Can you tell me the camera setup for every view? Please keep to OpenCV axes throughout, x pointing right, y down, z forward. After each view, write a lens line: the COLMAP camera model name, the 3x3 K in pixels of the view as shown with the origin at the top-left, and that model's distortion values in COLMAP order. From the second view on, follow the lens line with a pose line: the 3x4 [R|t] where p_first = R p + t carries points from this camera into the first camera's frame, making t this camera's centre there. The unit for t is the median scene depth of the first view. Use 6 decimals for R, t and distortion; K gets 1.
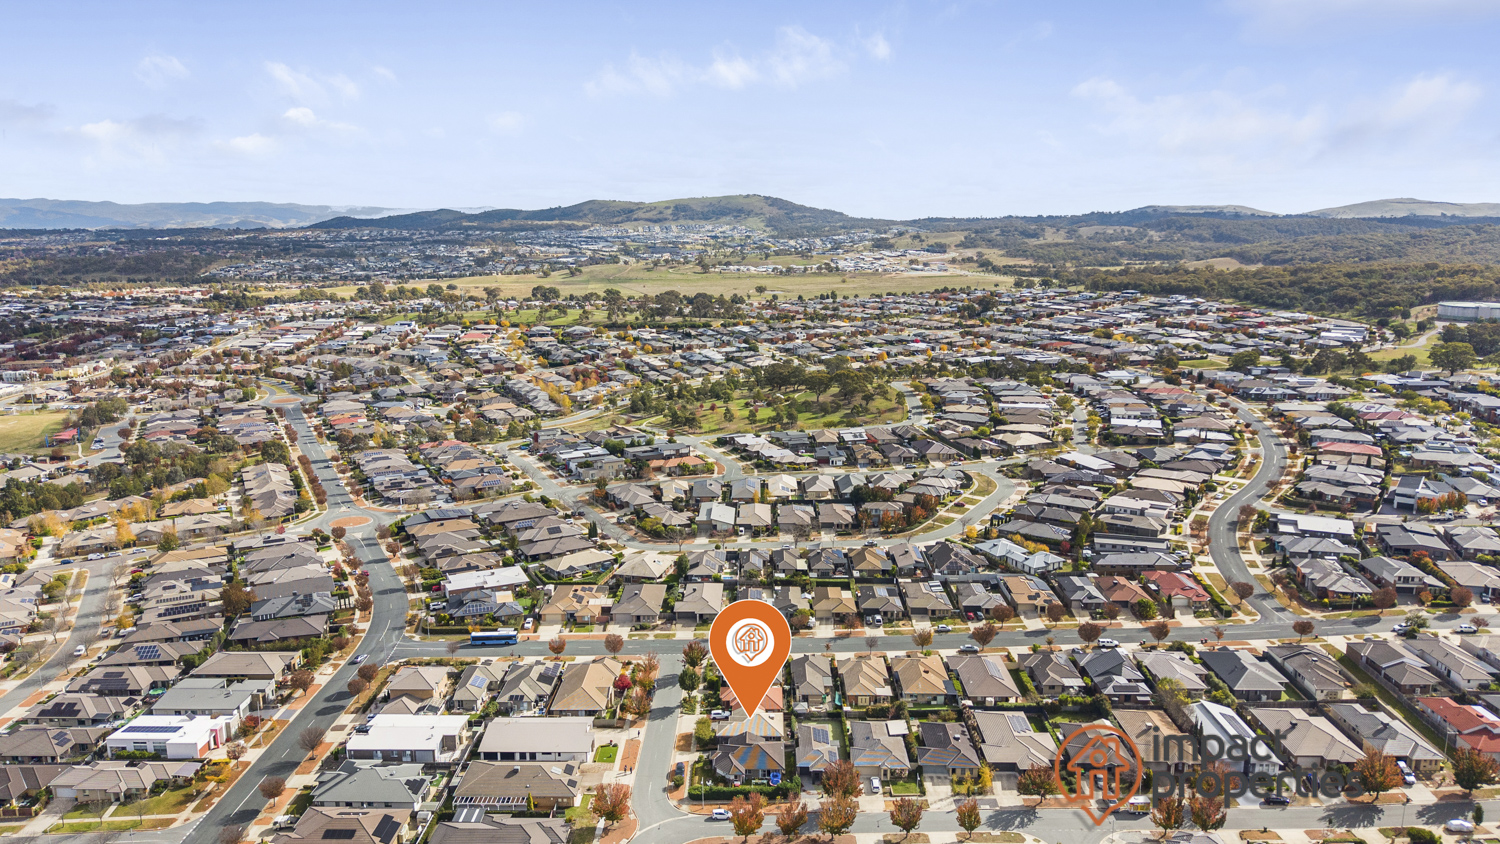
lens RADIAL K [[1026.8, 0, 750.0], [0, 1026.8, 422.0], [0, 0, 1]] dist [0.000260, 0.000126]
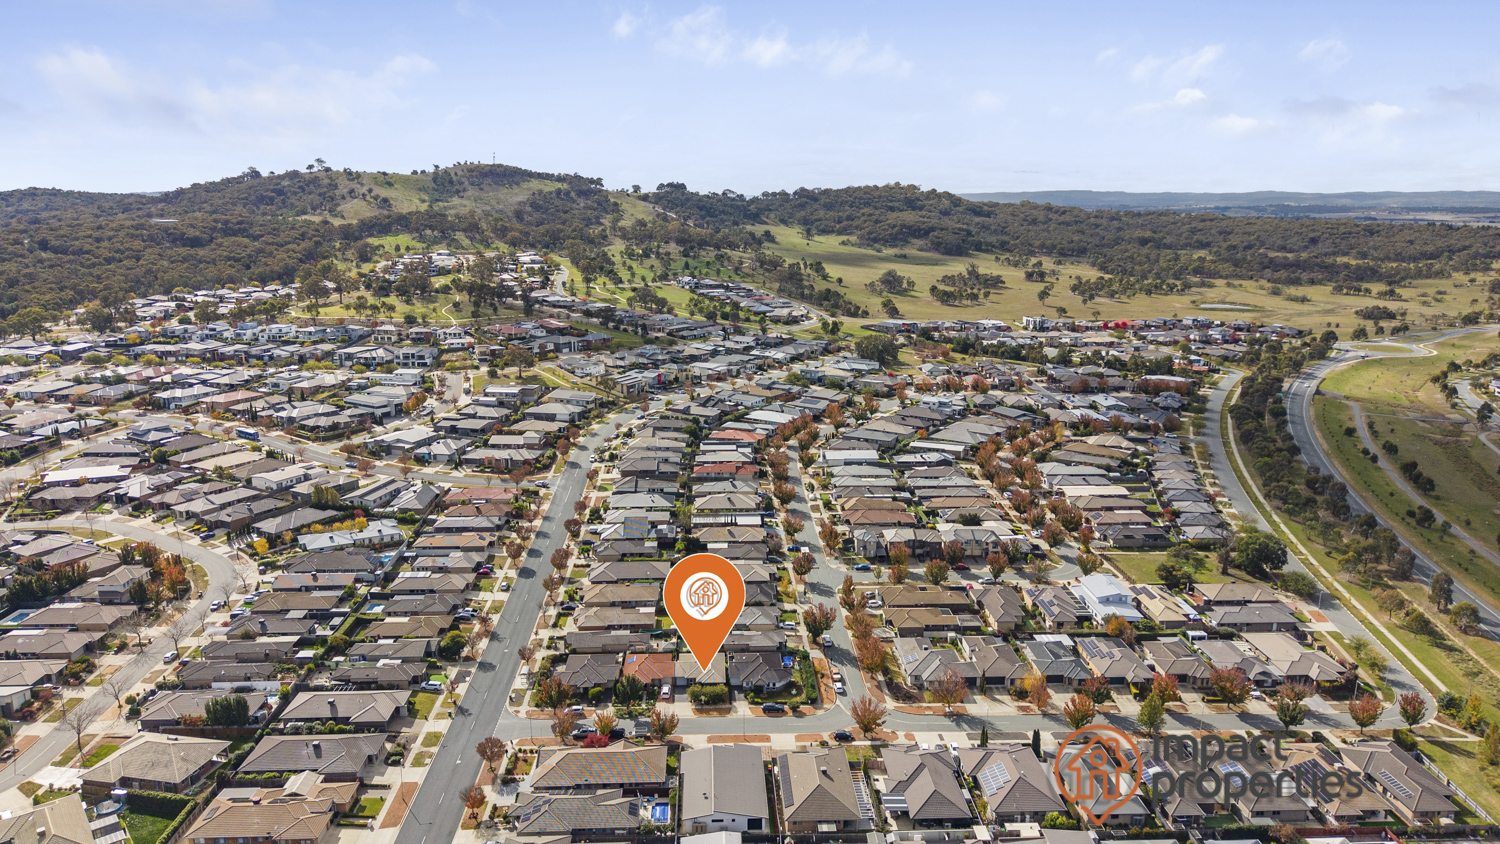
lens RADIAL K [[1026.8, 0, 750.0], [0, 1026.8, 422.0], [0, 0, 1]] dist [0.000260, 0.000126]
pose [[-0.057268, -0.223416, 0.973039, -0.694438], [0.187651, 0.954859, 0.230286, -0.128118], [-0.980565, 0.195780, -0.012758, 0.655133]]
